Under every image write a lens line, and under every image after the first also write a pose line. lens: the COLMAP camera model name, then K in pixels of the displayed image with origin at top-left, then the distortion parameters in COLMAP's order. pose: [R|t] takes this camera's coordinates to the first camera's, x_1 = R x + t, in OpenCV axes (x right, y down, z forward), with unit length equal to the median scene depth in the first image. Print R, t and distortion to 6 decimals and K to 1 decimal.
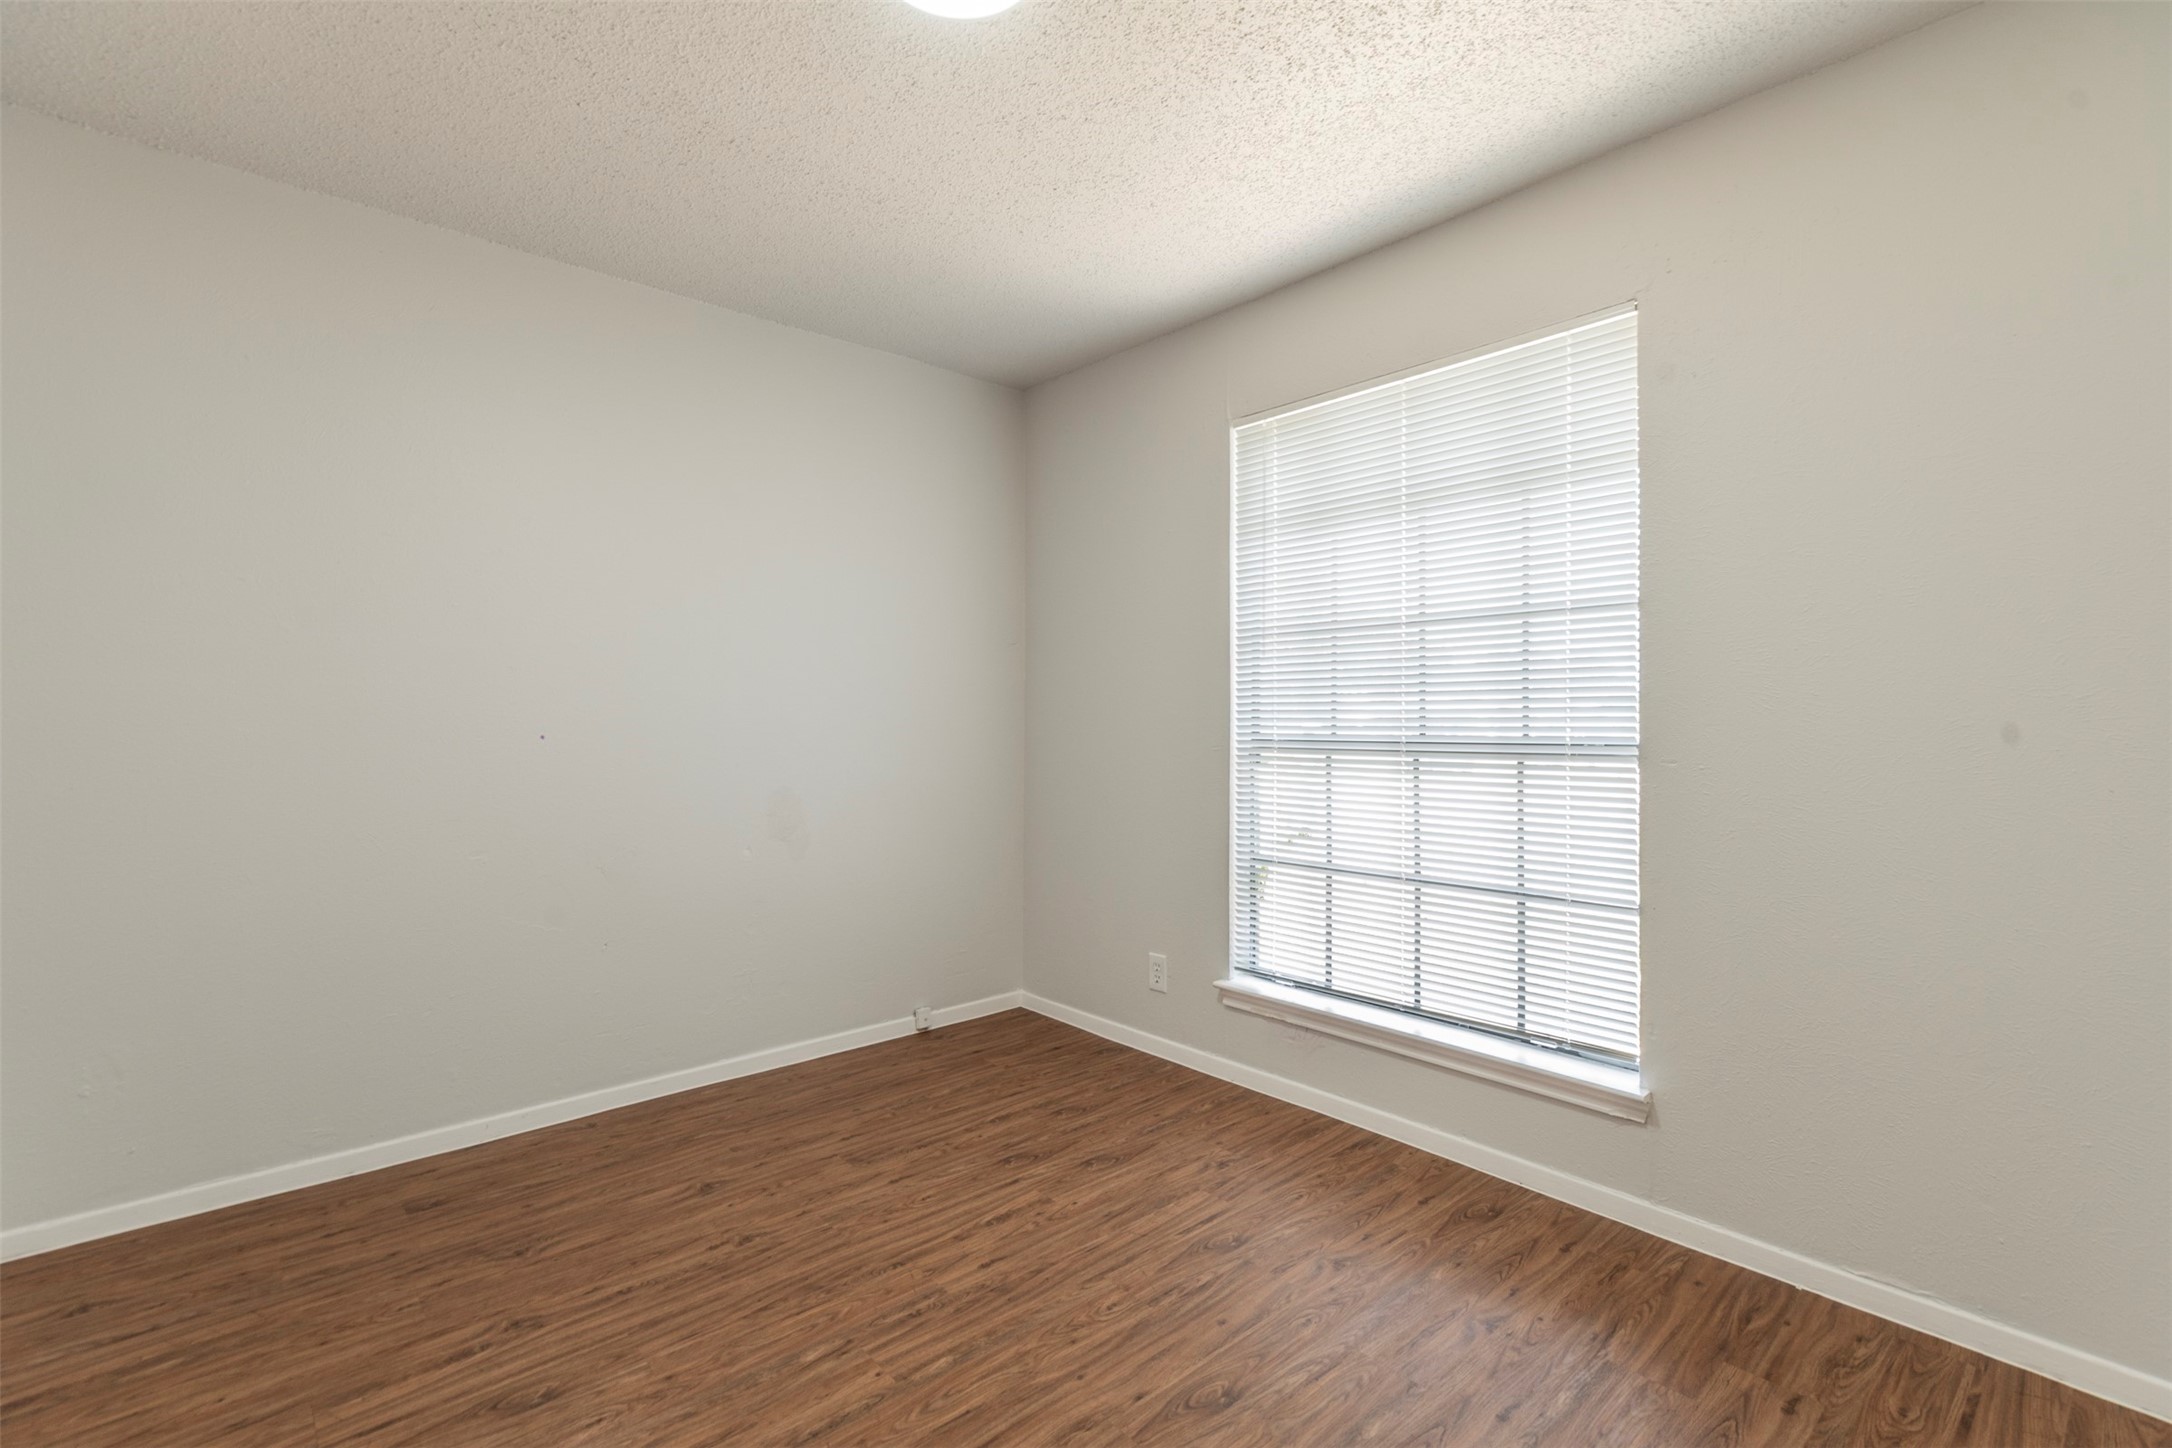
lens RADIAL K [[974.8, 0, 1083.2], [0, 974.8, 711.5], [0, 0, 1]] dist [0.018070, 0.000086]
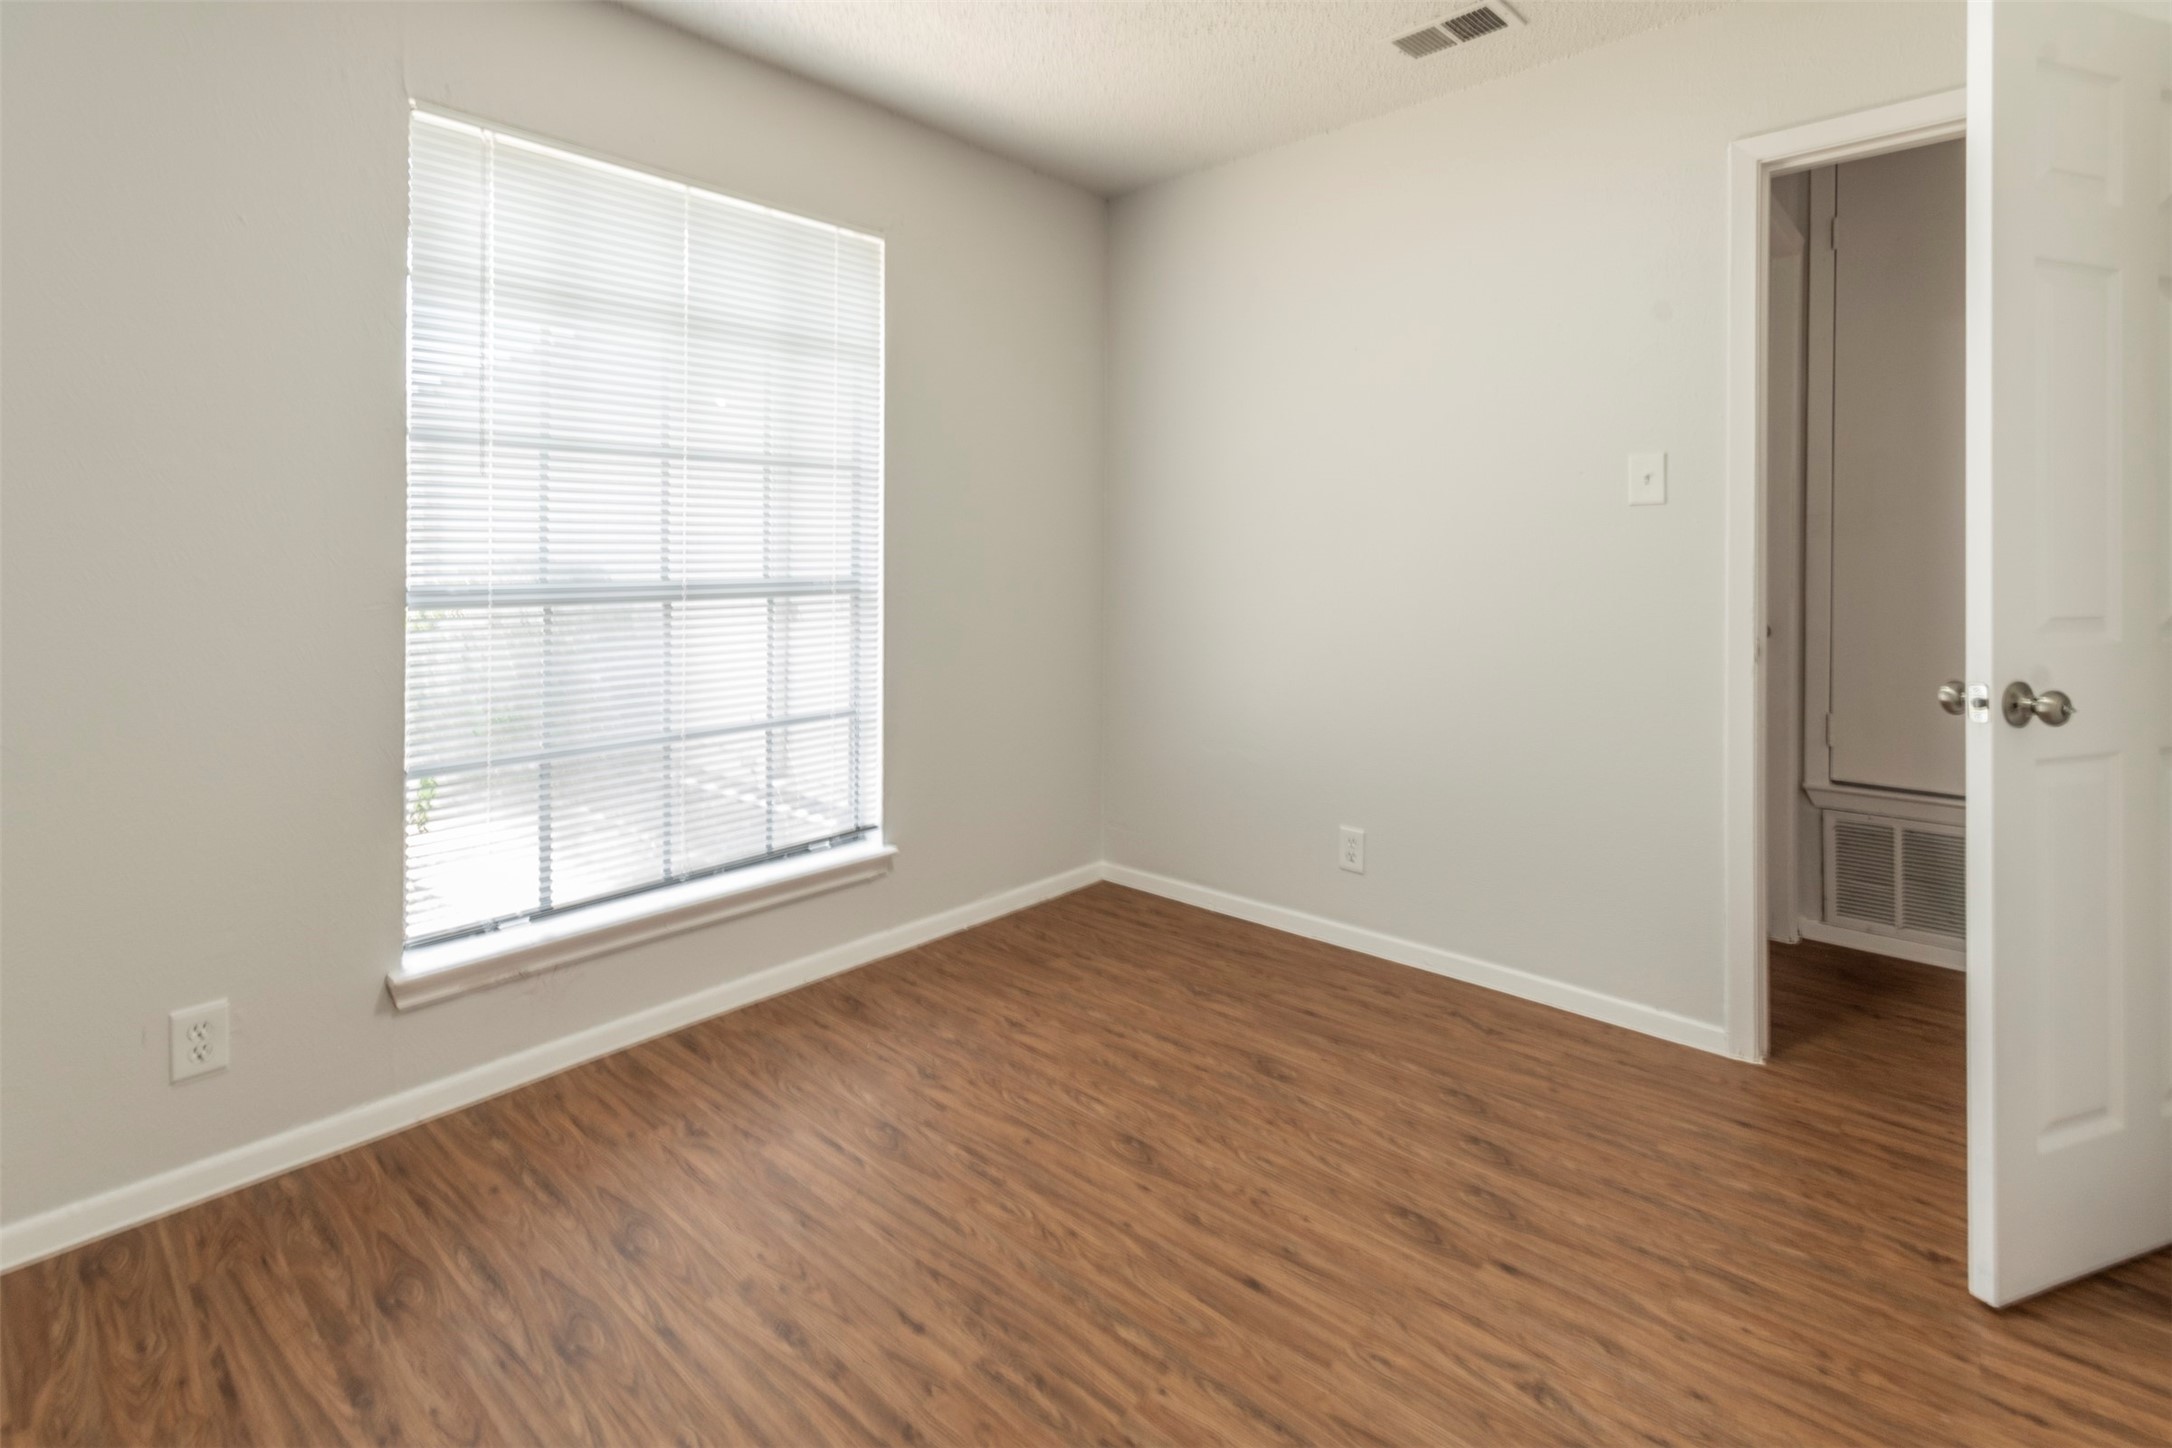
lens RADIAL K [[996.3, 0, 1082.4], [0, 996.3, 553.8], [0, 0, 1]] dist [-0.002659, -0.000310]
pose [[-0.097107, 0.006343, 0.995254, -0.742083], [-0.004814, 0.999965, -0.006843, 0.007868], [-0.995262, -0.005456, -0.097073, 0.852109]]
